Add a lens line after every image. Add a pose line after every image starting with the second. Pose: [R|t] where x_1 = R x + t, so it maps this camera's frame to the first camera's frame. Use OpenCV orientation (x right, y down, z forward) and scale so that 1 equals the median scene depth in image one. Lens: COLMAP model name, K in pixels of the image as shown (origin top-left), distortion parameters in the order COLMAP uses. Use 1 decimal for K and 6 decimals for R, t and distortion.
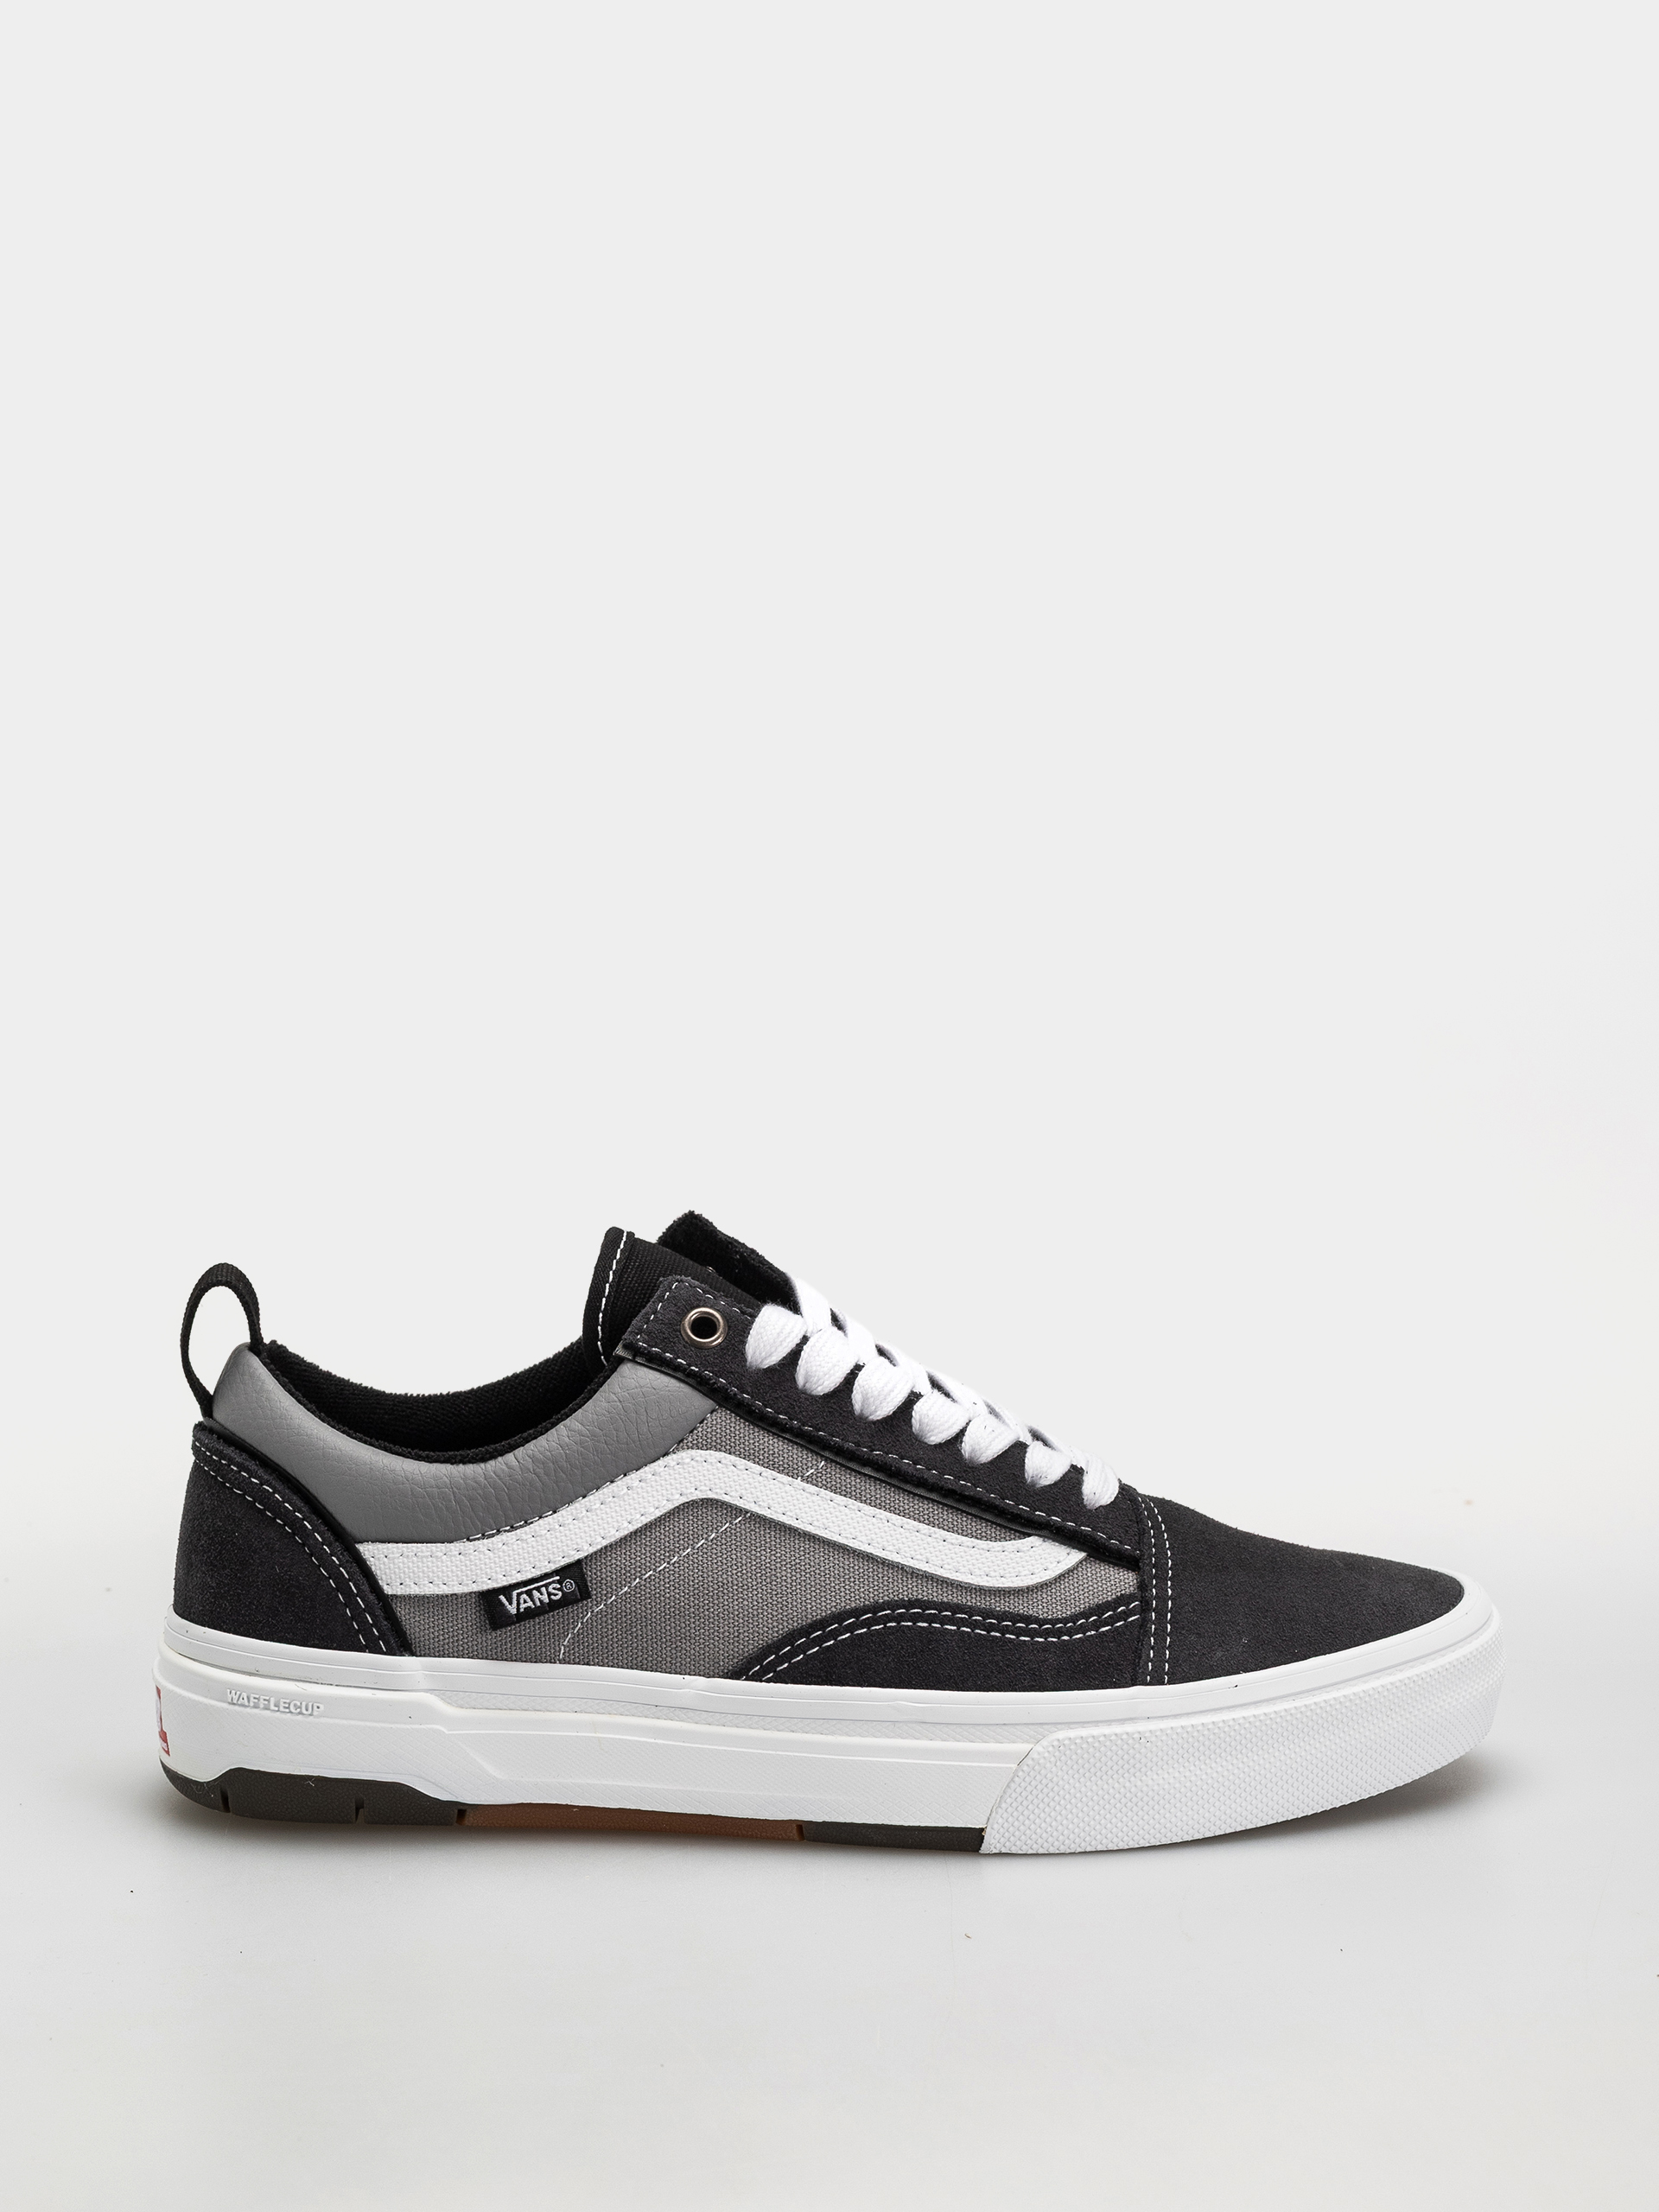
lens RADIAL K [[5715.1, 0, 829.5], [0, 5715.1, 1106.0], [0, 0, 1]] dist [-0.044160, 0.447692]
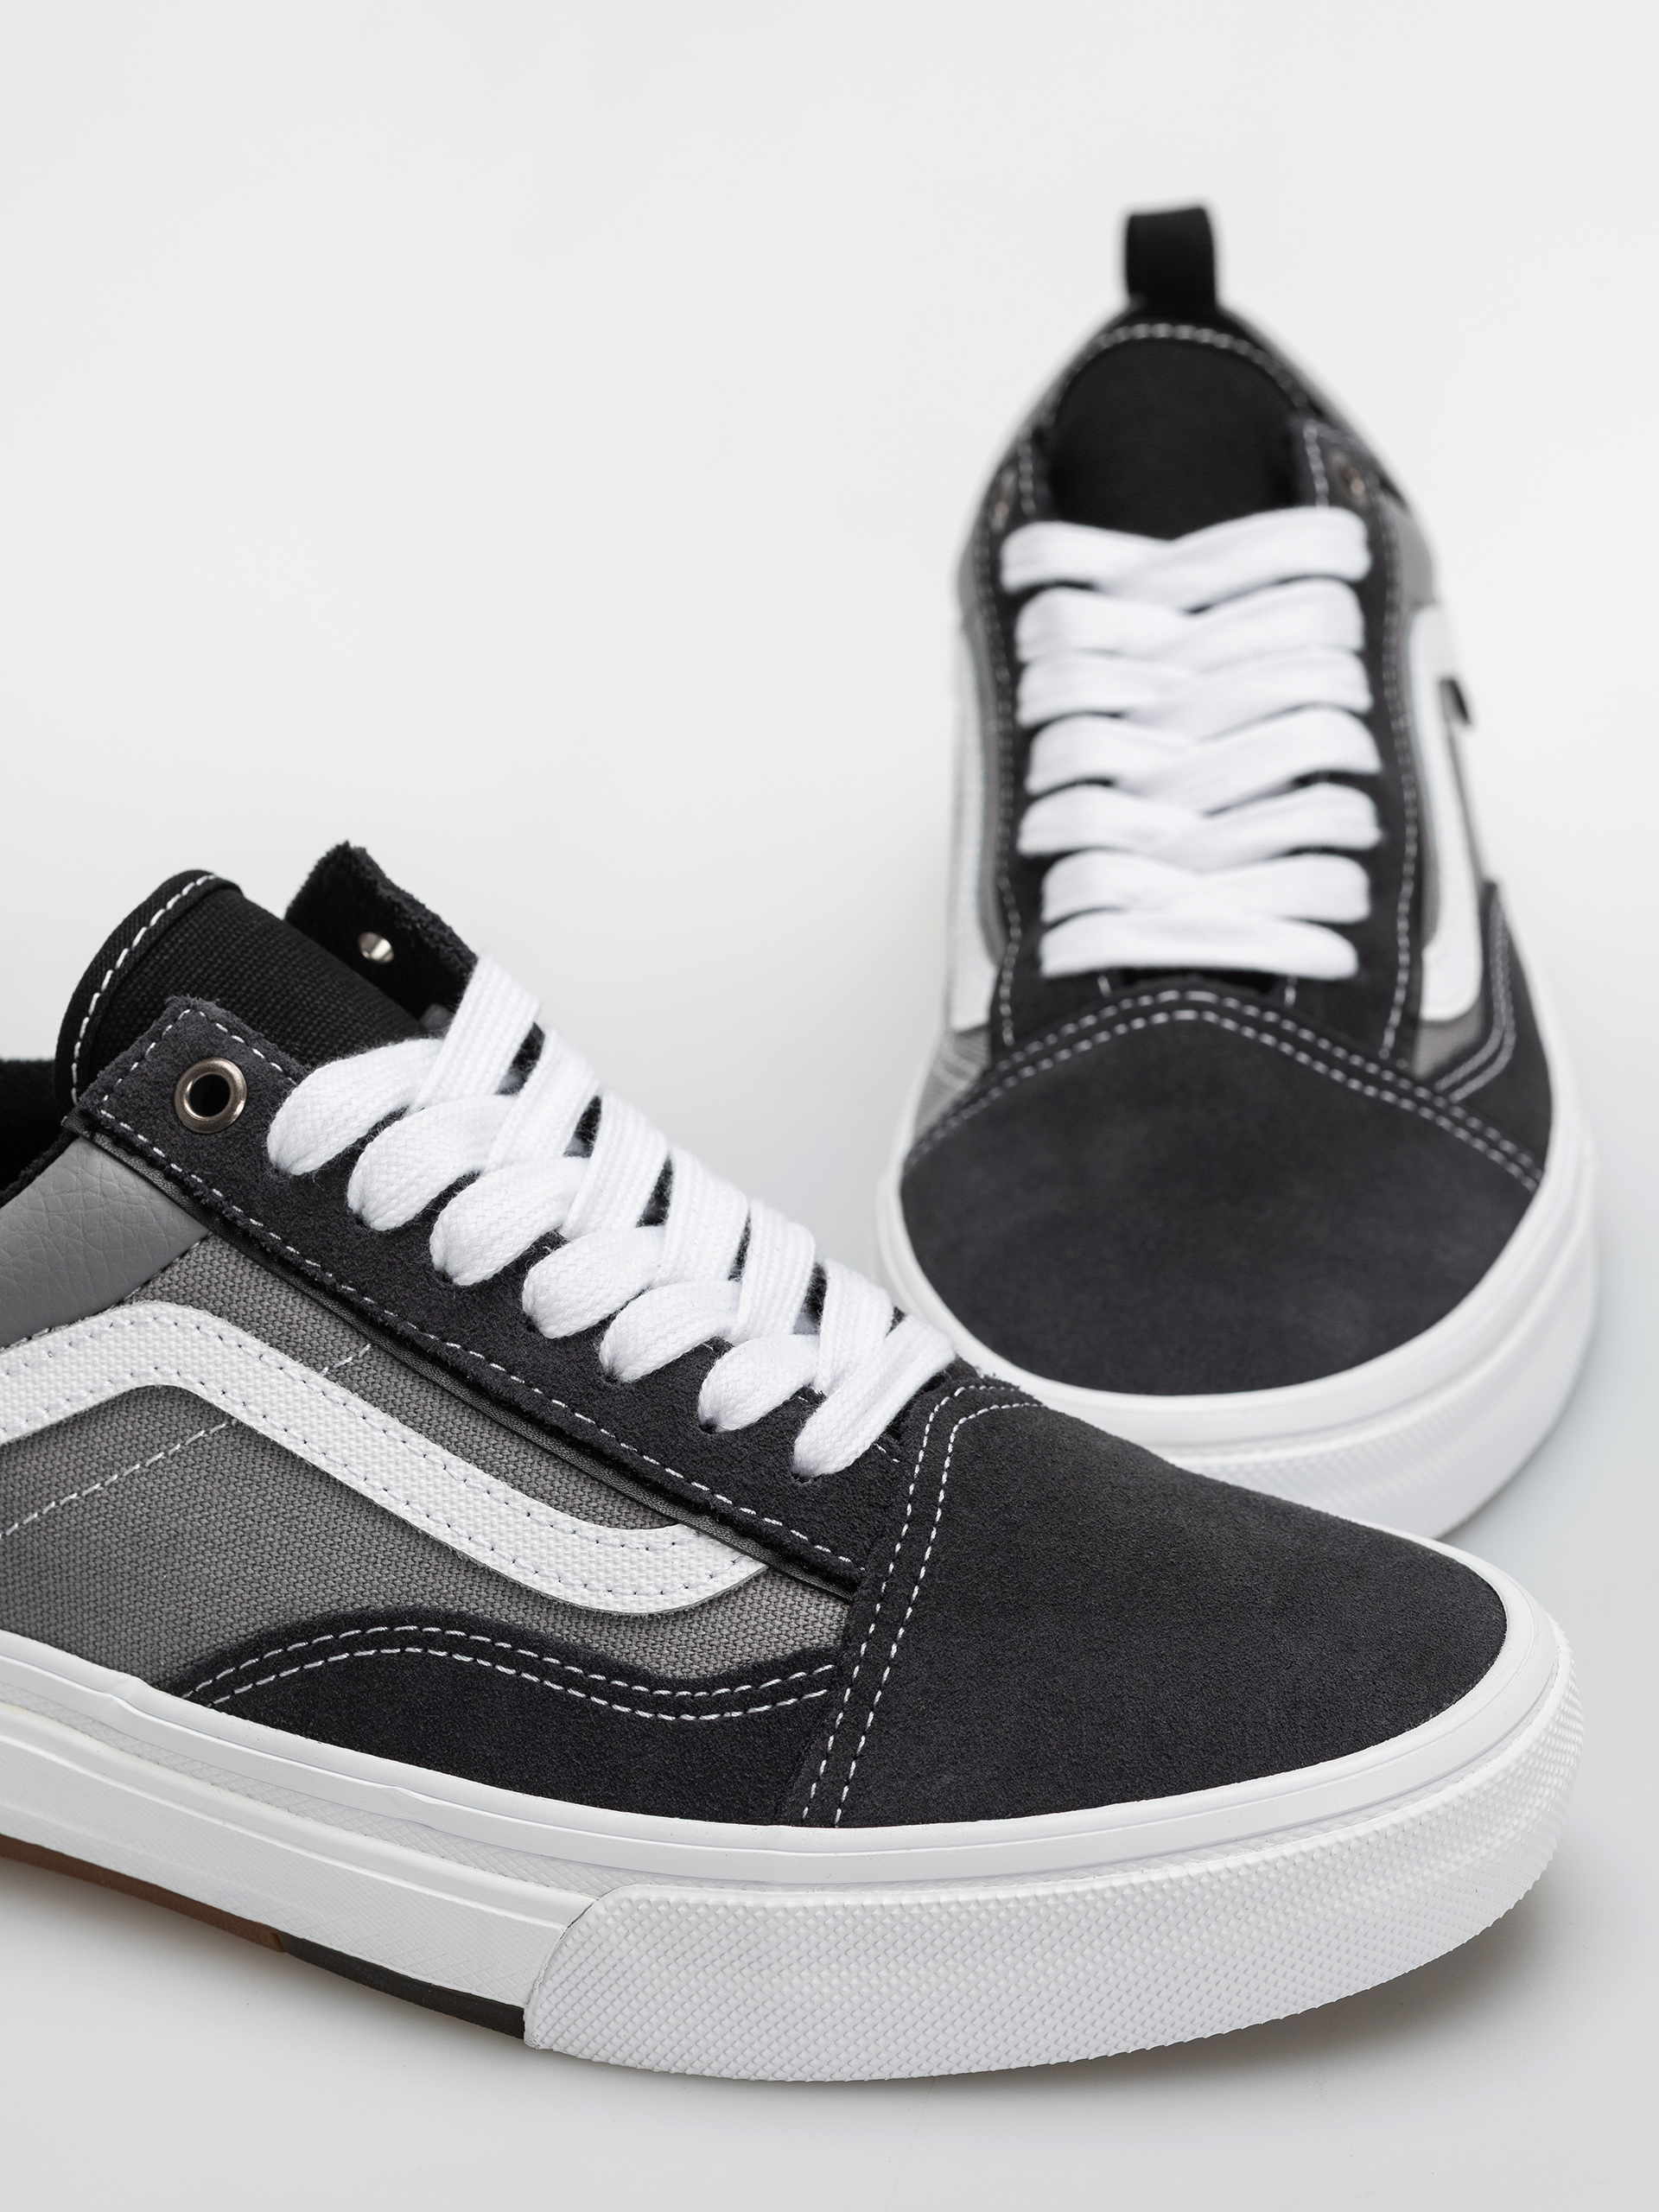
lens RADIAL K [[5715.1, 0, 829.5], [0, 5715.1, 1106.0], [0, 0, 1]] dist [-0.044160, 0.447692]
pose [[0.937620, 0.127258, -0.323534, 0.234062], [-0.046072, 0.967873, 0.247182, -0.111672], [0.344596, -0.216857, 0.913360, 0.480206]]
